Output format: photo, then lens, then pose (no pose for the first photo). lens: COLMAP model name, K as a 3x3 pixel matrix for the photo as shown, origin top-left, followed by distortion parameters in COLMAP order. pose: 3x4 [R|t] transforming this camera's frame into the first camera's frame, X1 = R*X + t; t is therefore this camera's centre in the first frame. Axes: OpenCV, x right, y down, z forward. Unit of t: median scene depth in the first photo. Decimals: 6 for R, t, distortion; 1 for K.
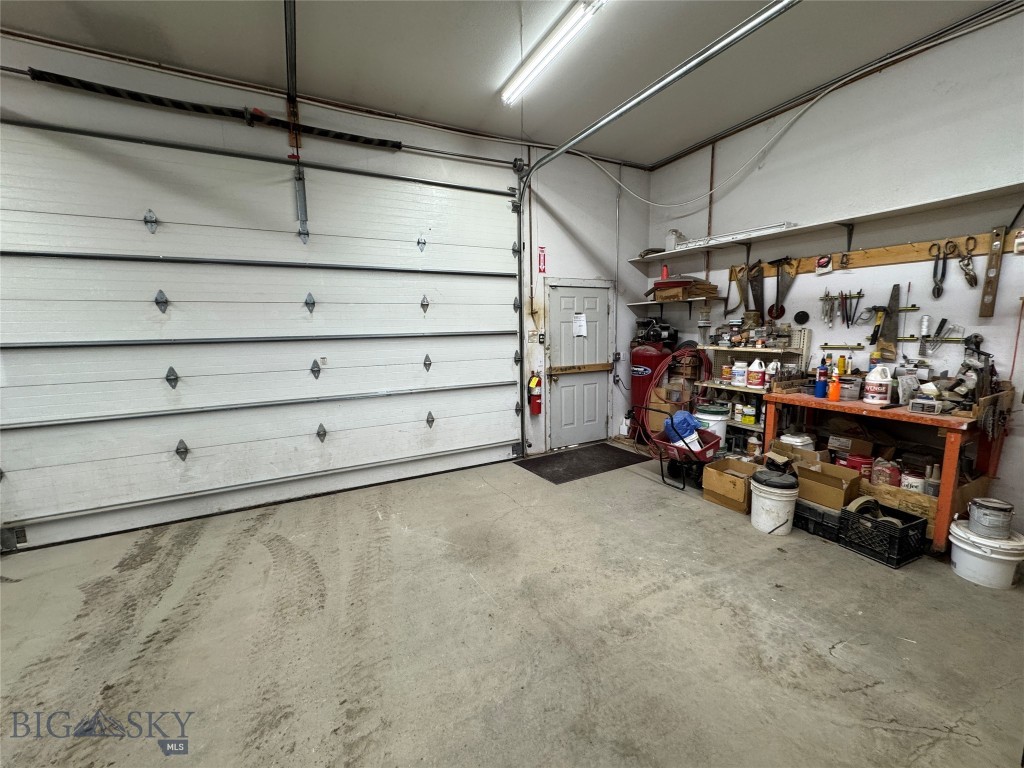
lens RADIAL K [[404.2, 0, 513.1], [0, 404.2, 381.9], [0, 0, 1]] dist [-0.001370, 0.000844]
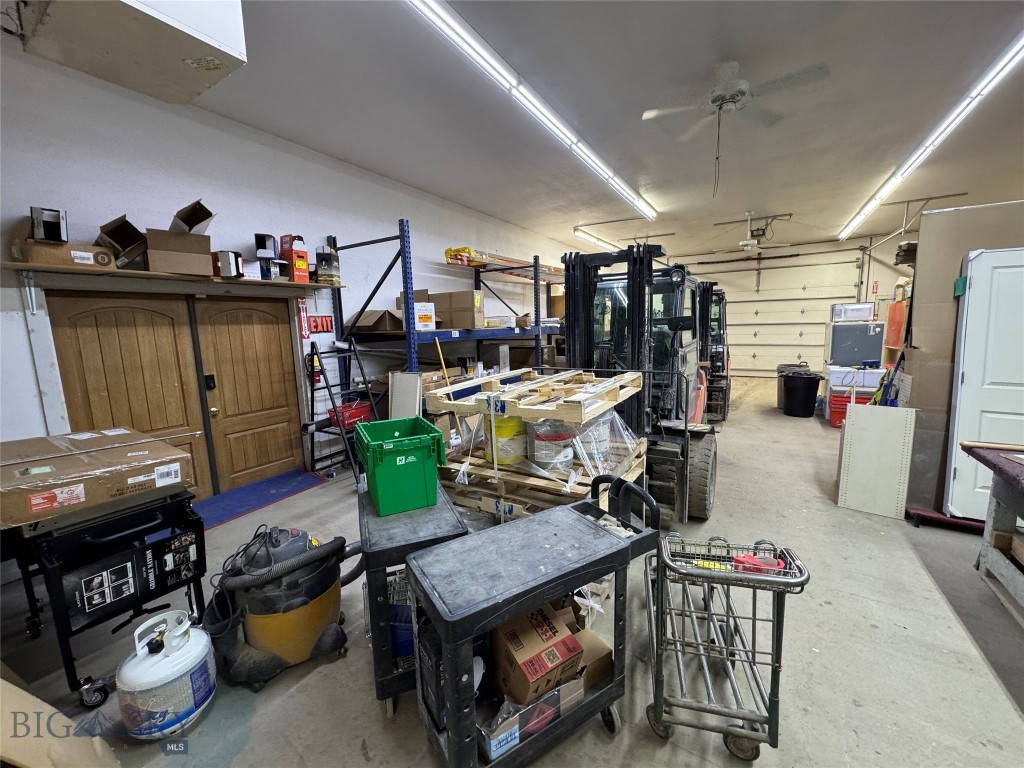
lens RADIAL K [[404.2, 0, 514.4], [0, 404.2, 381.2], [0, 0, 1]] dist [-0.001370, 0.000844]
pose [[0.513383, 0.123747, -0.849190, 1.195233], [-0.105551, 0.991140, 0.080621, 0.261552], [0.851643, 0.048244, 0.521897, -2.094867]]
